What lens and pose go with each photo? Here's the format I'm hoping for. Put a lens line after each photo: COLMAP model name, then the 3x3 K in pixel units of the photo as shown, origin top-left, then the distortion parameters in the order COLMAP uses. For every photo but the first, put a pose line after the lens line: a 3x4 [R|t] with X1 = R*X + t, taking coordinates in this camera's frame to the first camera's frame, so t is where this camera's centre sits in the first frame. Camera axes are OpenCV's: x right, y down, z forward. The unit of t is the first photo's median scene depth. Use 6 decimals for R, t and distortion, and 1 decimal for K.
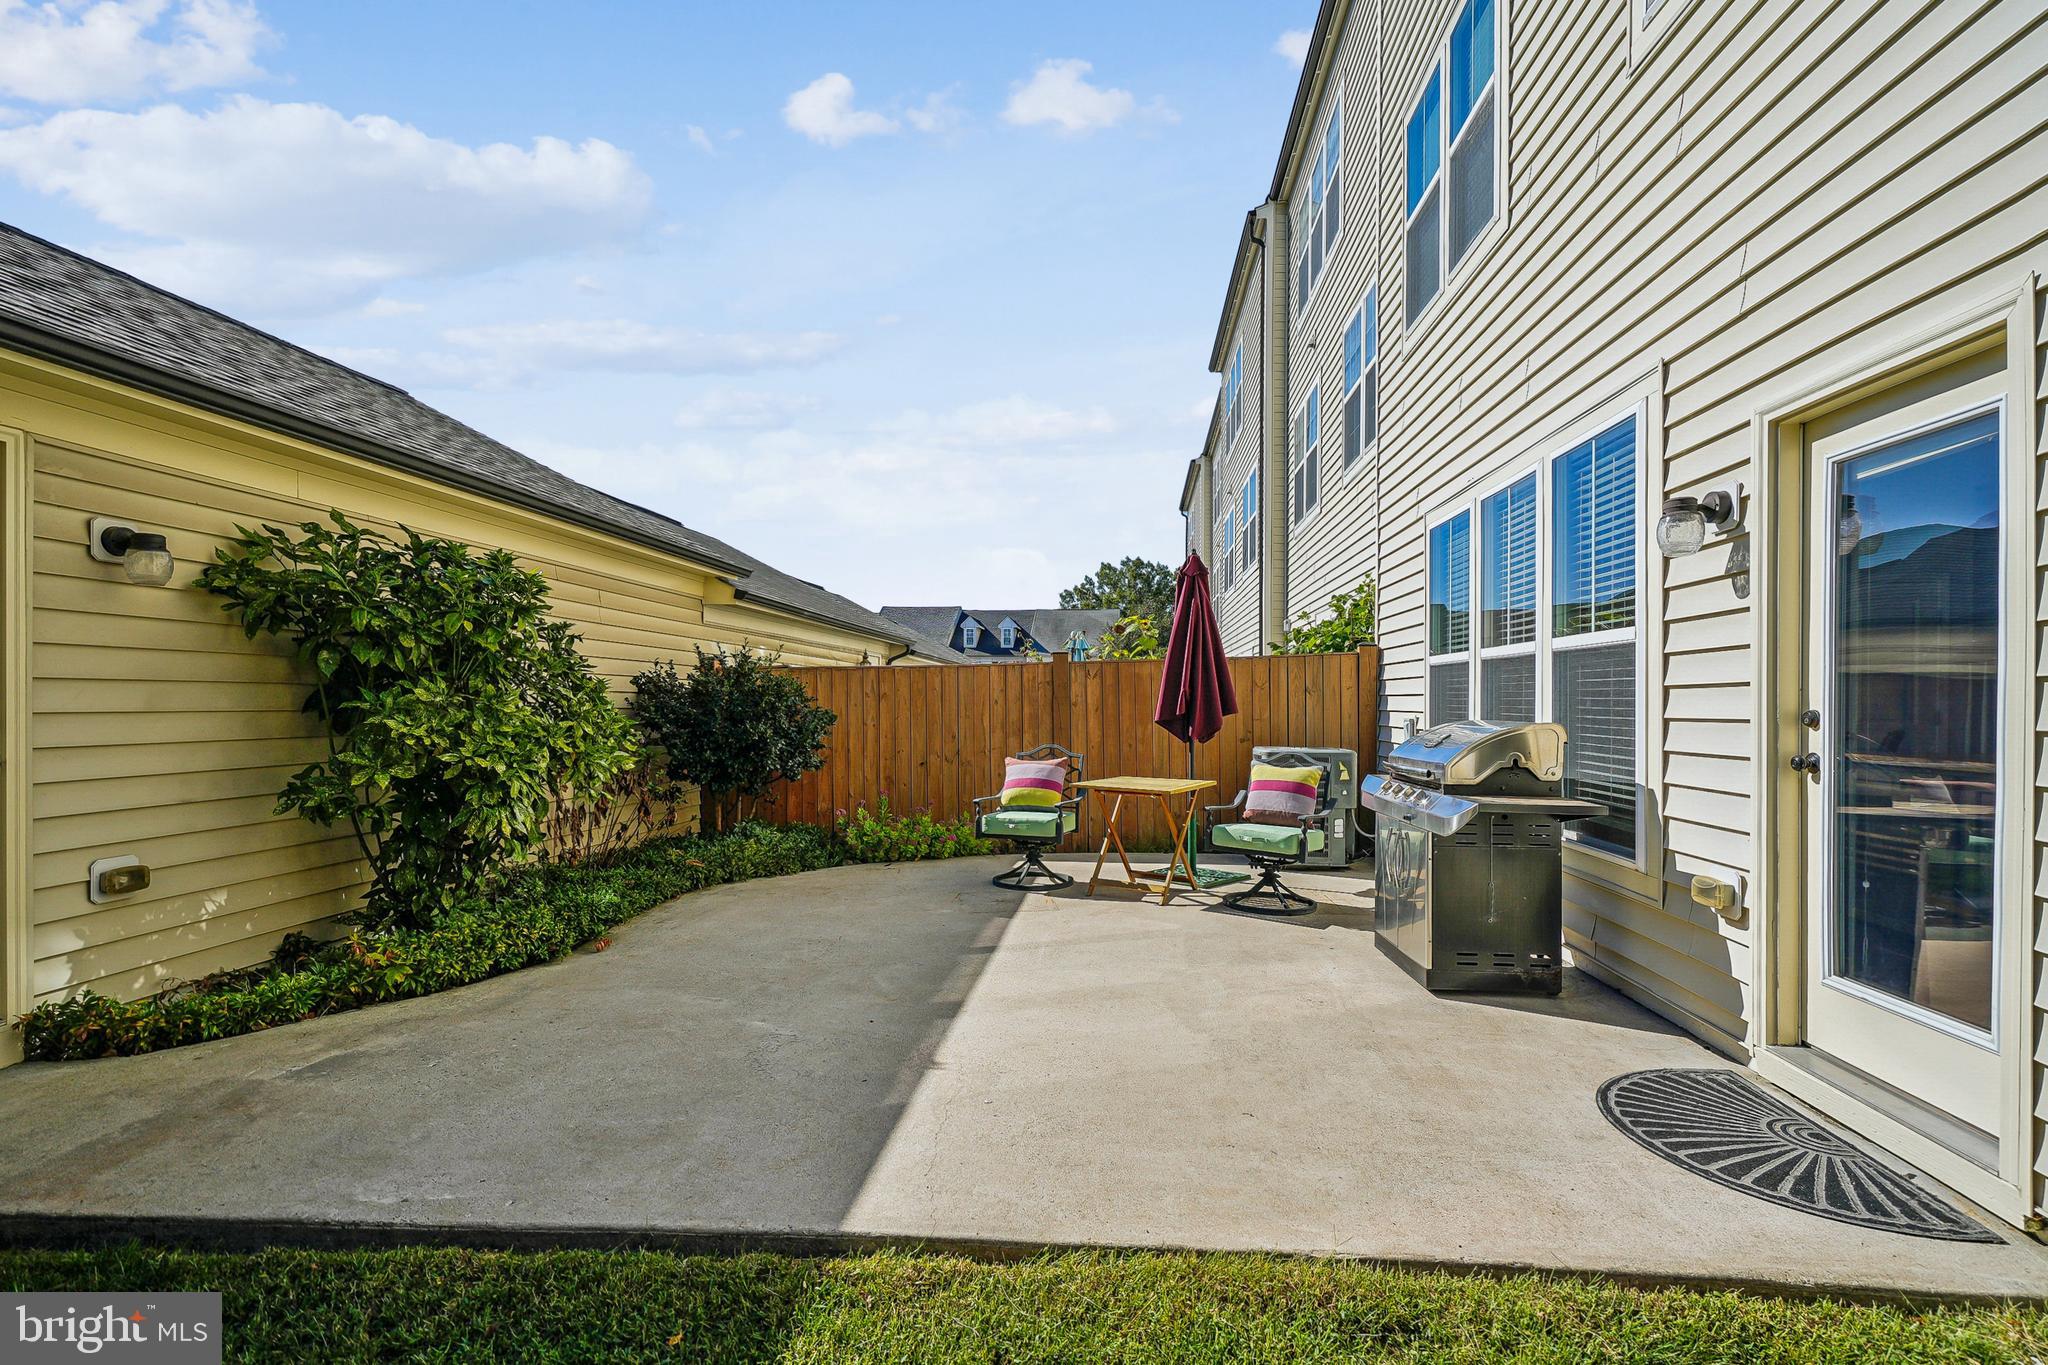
lens RADIAL K [[914.8, 0, 1025.4], [0, 914.8, 713.7], [0, 0, 1]] dist [0.001675, 0.001101]
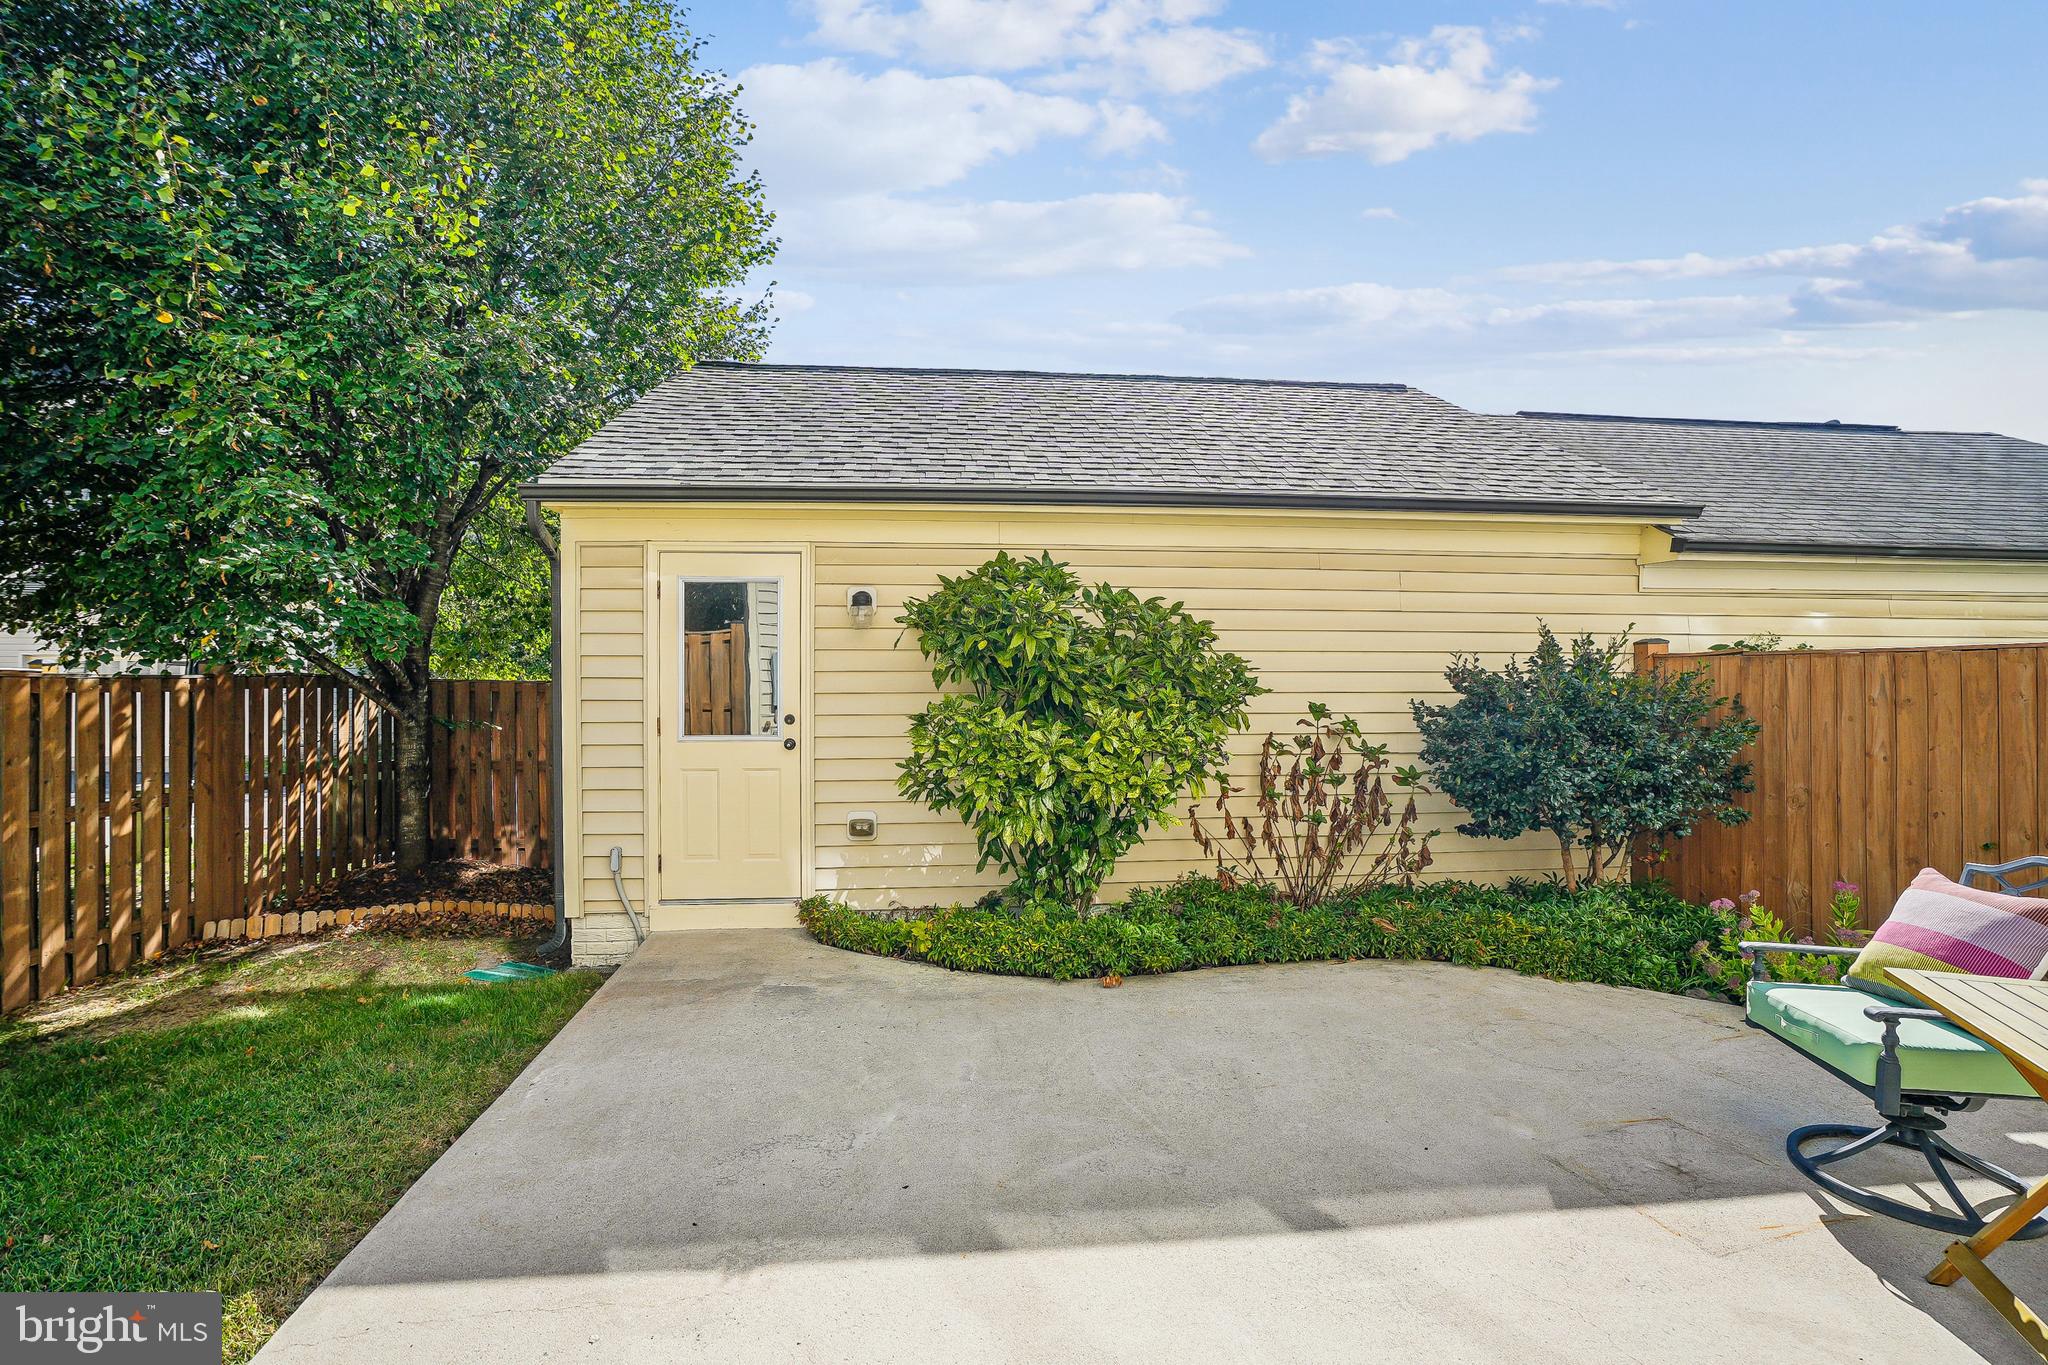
lens RADIAL K [[939.8, 0, 1018.3], [0, 939.8, 664.6], [0, 0, 1]] dist [-0.032778, 0.001124]
pose [[0.220507, -0.006577, -0.975363, 0.458782], [-0.012055, 0.999883, -0.009467, -0.058072], [0.975311, 0.013846, 0.220402, 0.733587]]
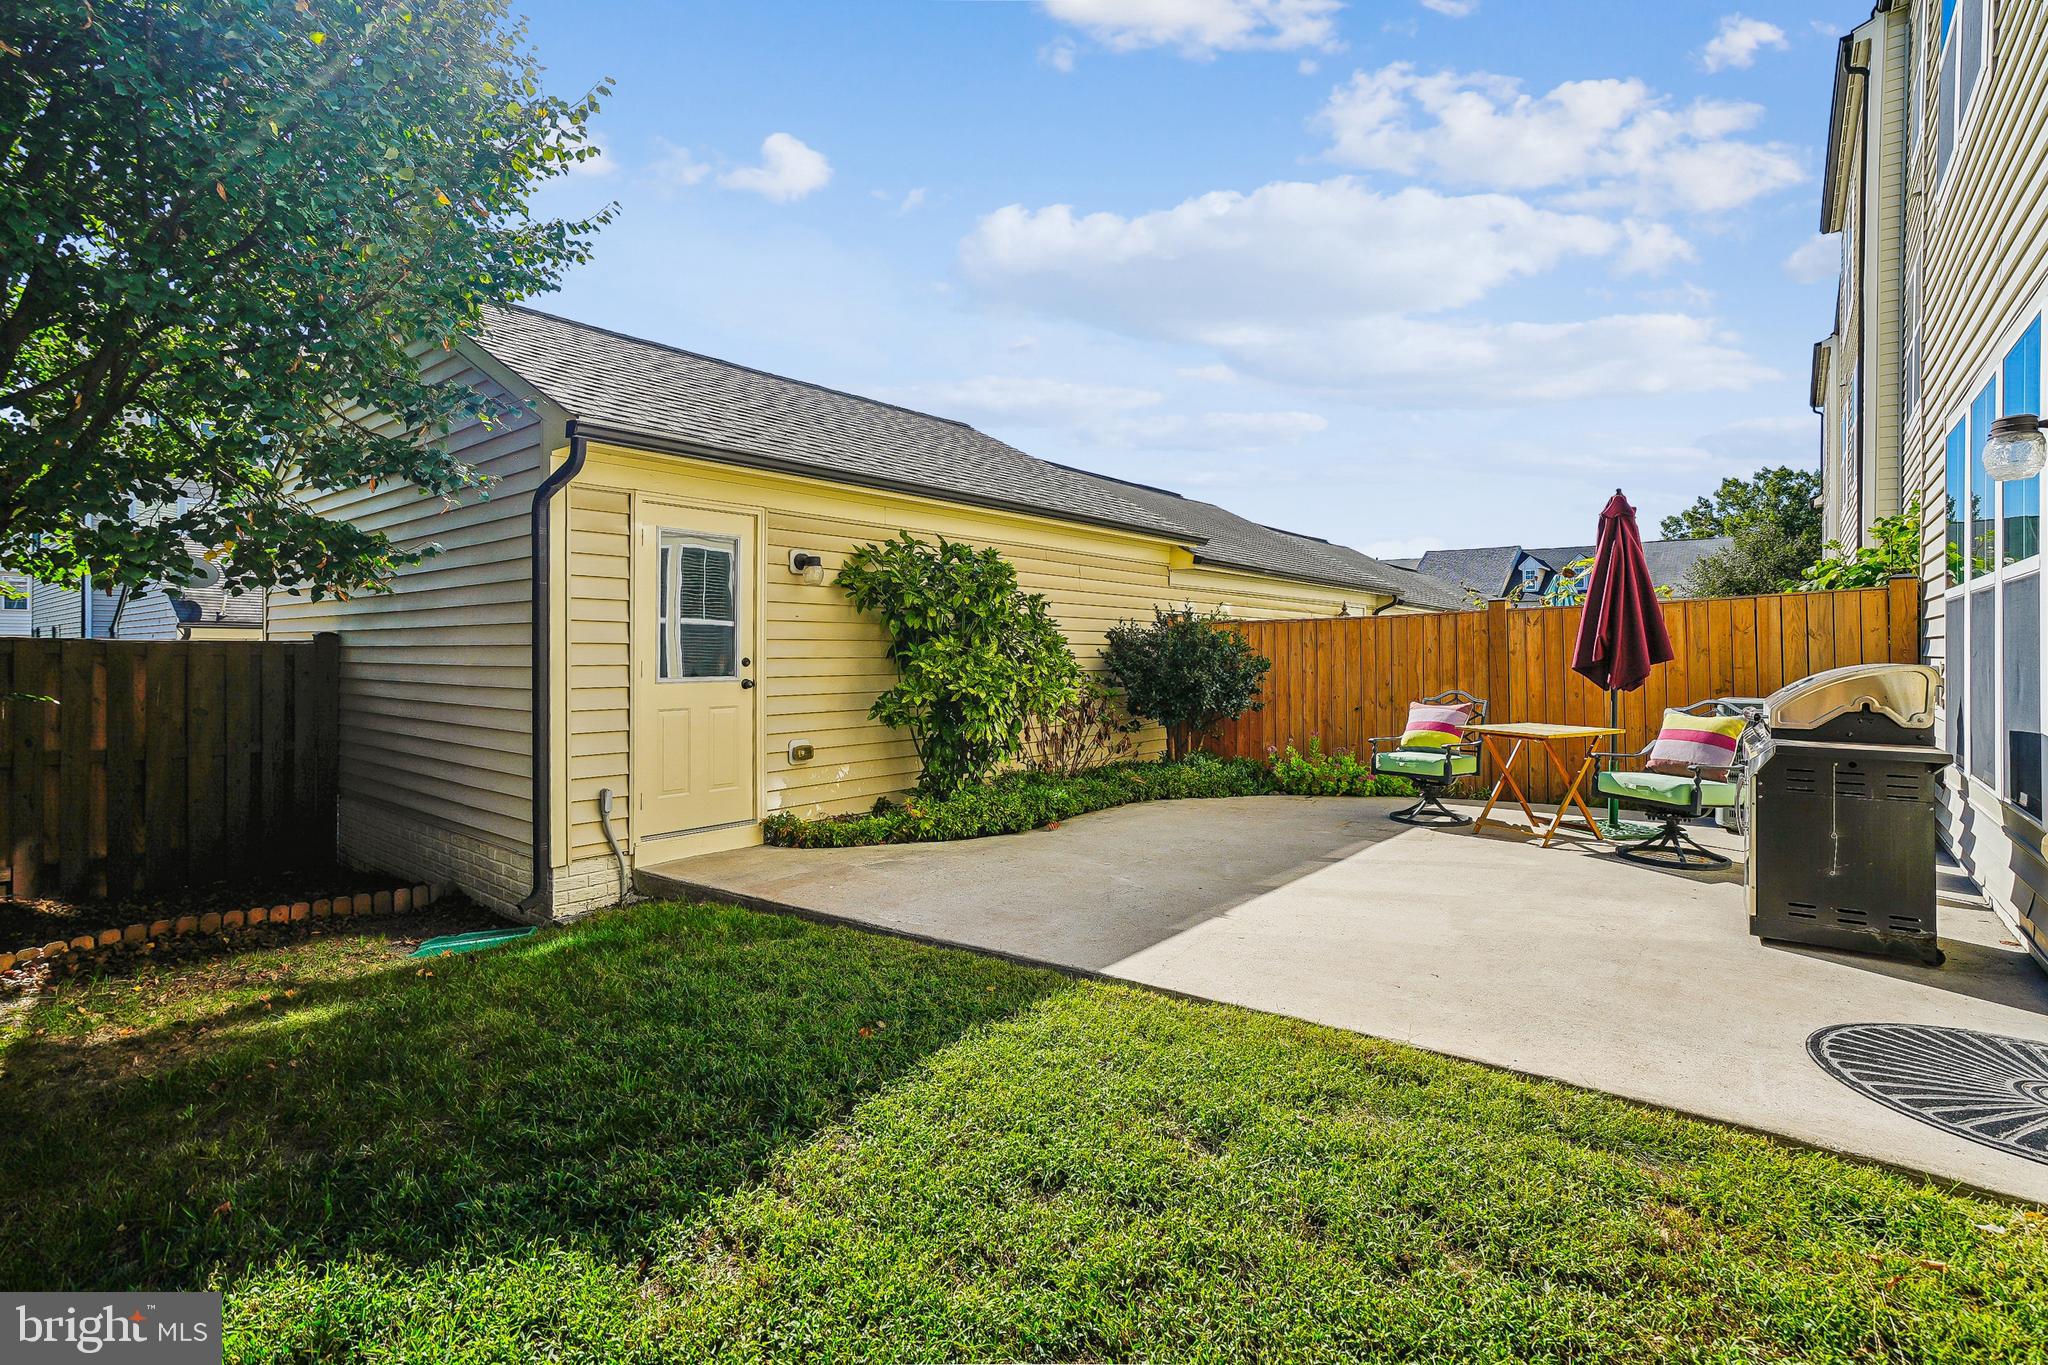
lens RADIAL K [[939.8, 0, 1018.3], [0, 939.8, 664.6], [0, 0, 1]] dist [-0.032778, 0.001124]
pose [[0.835185, -0.000218, -0.549969, 0.292861], [-0.001501, 0.999995, -0.002676, 0.012593], [0.549967, 0.003060, 0.835181, -0.230359]]
